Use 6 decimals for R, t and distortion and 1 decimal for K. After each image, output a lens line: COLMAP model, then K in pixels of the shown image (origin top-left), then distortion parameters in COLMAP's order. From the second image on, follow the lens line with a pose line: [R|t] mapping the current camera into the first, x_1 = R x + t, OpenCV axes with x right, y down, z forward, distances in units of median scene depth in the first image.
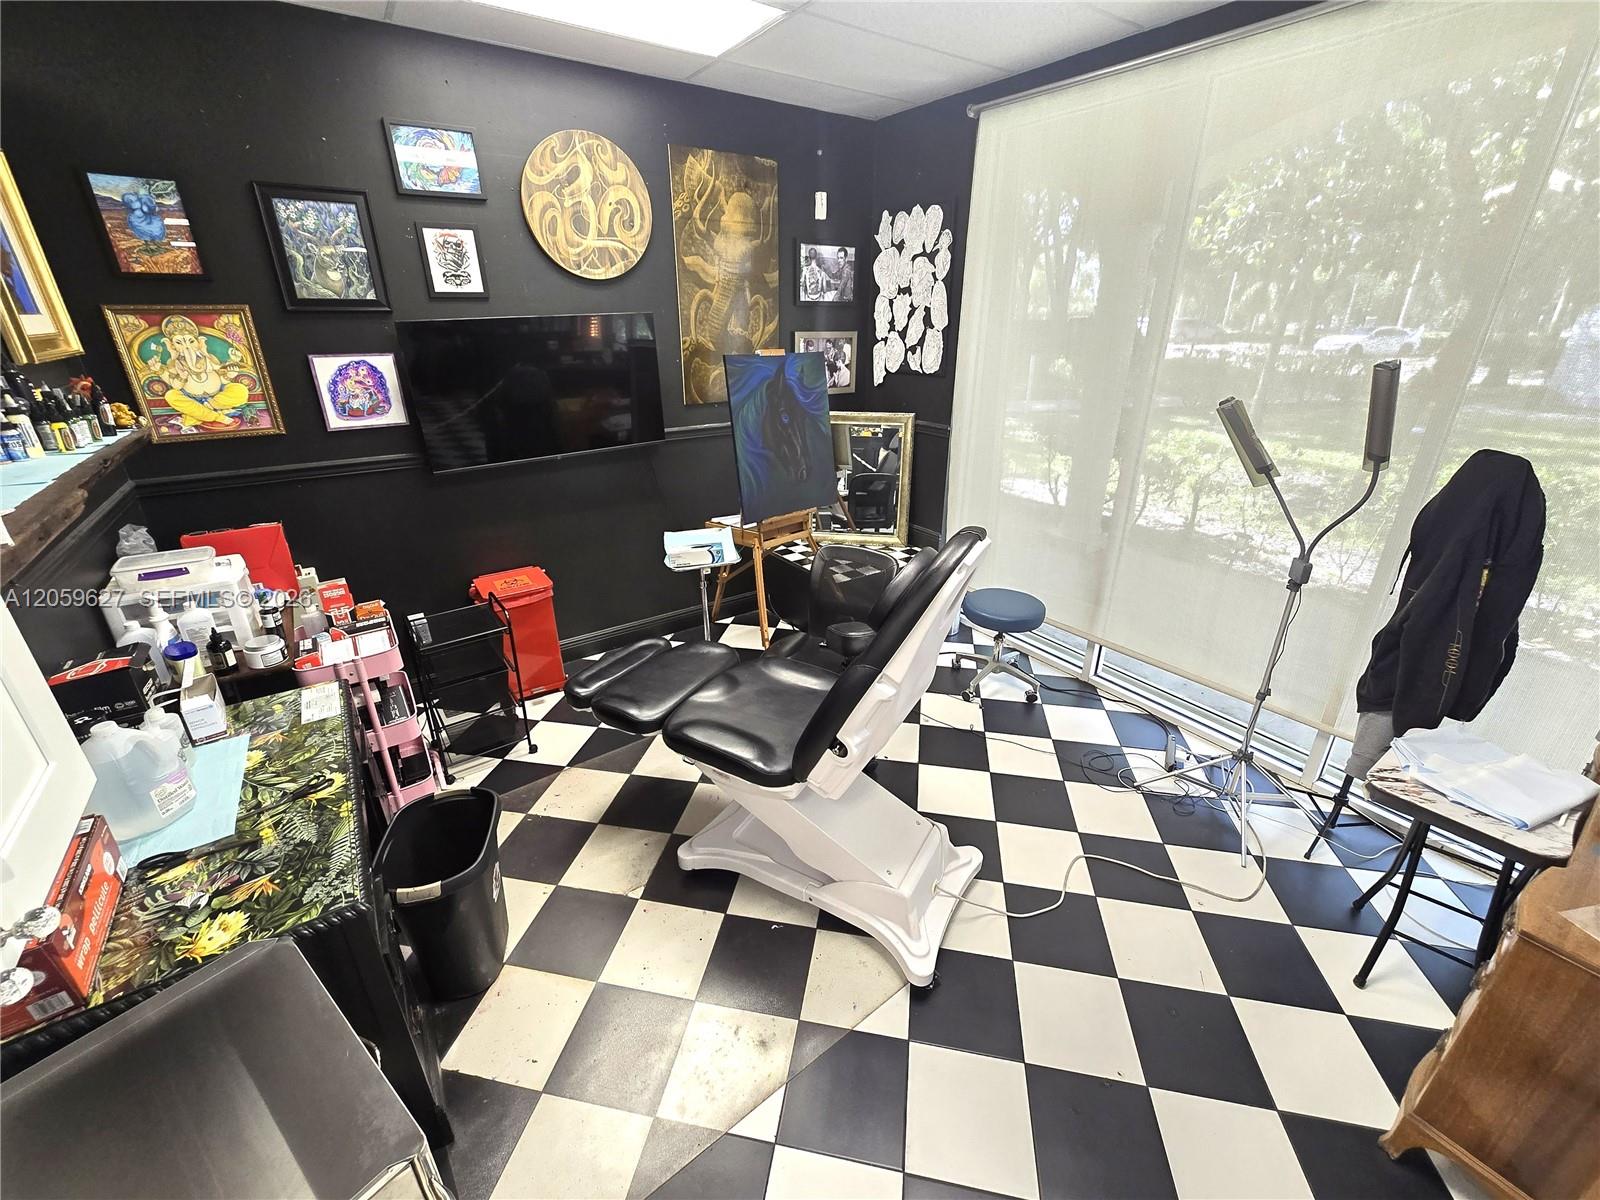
lens RADIAL K [[662.2, 0, 799.4], [0, 662.2, 599.5], [0, 0, 1]] dist [-0.003855, 0.002817]
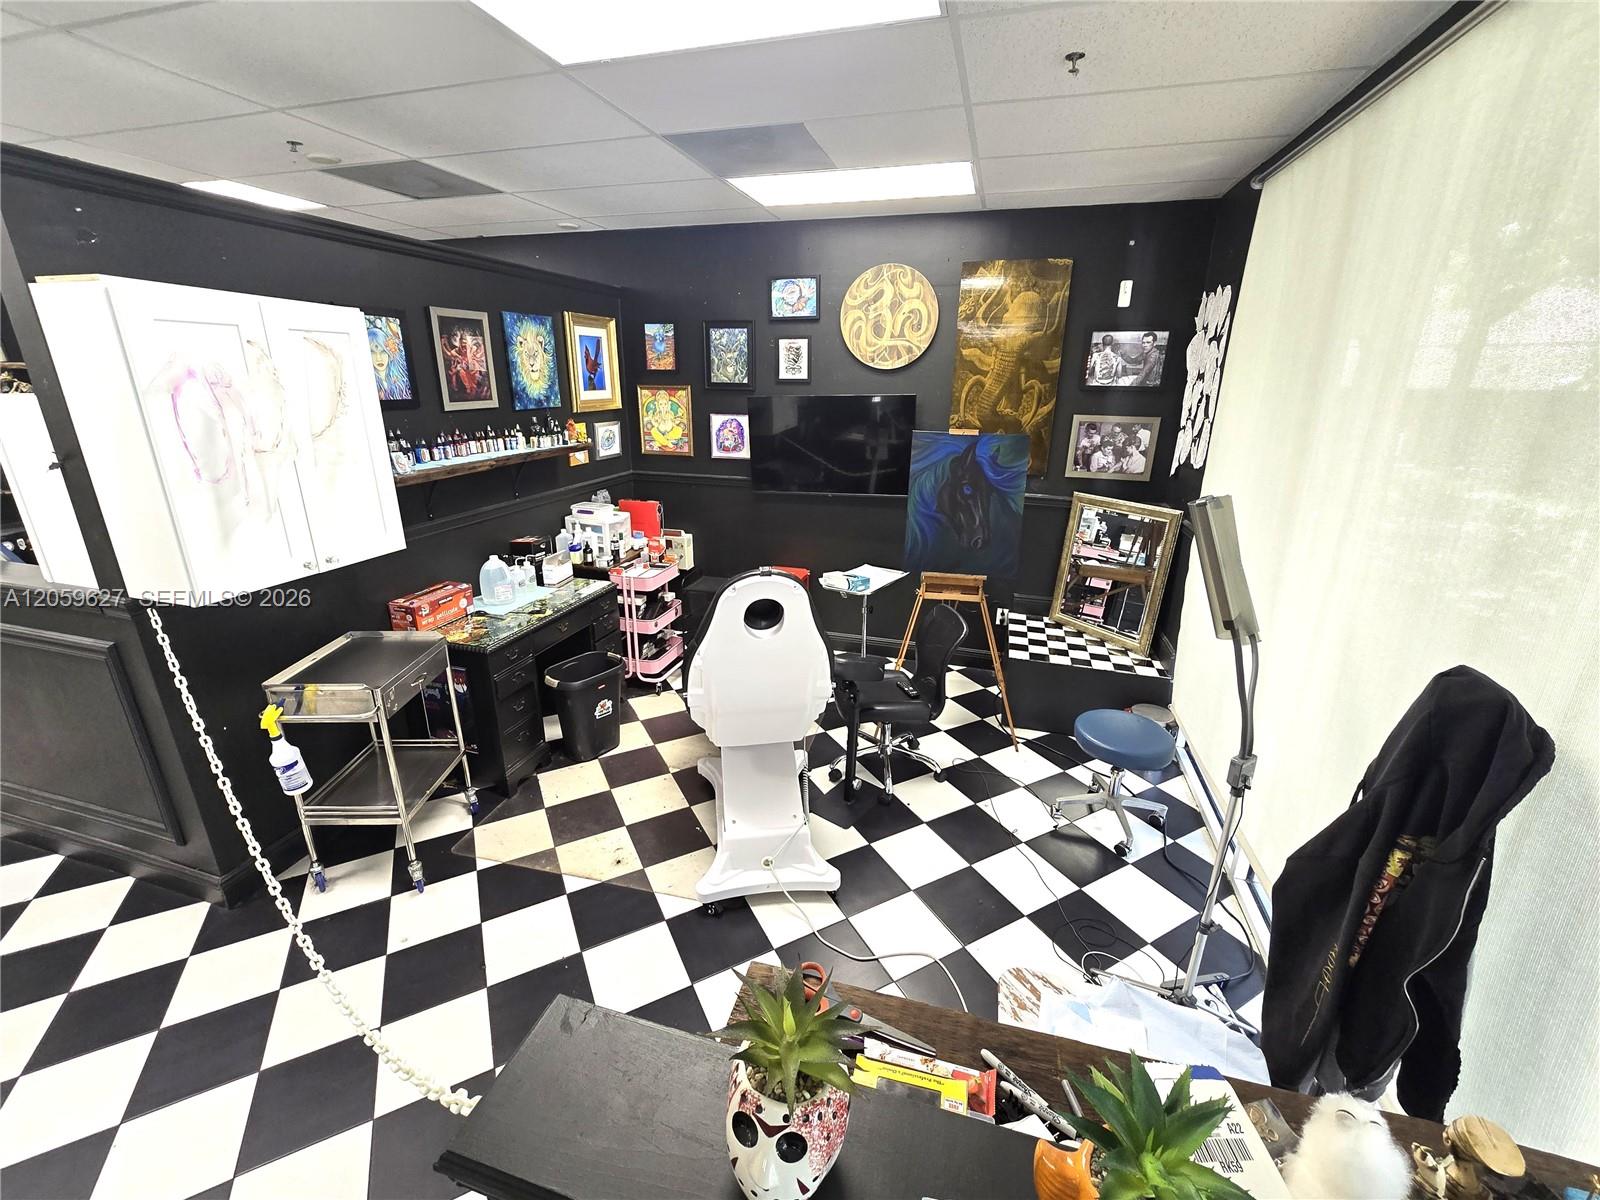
lens RADIAL K [[662.2, 0, 797.3], [0, 662.2, 602.6], [0, 0, 1]] dist [-0.003855, 0.002817]
pose [[0.617477, 0.263194, -0.741250, 0.704327], [-0.319730, 0.944979, 0.069190, -0.083303], [0.718676, 0.194277, 0.667654, 0.090562]]
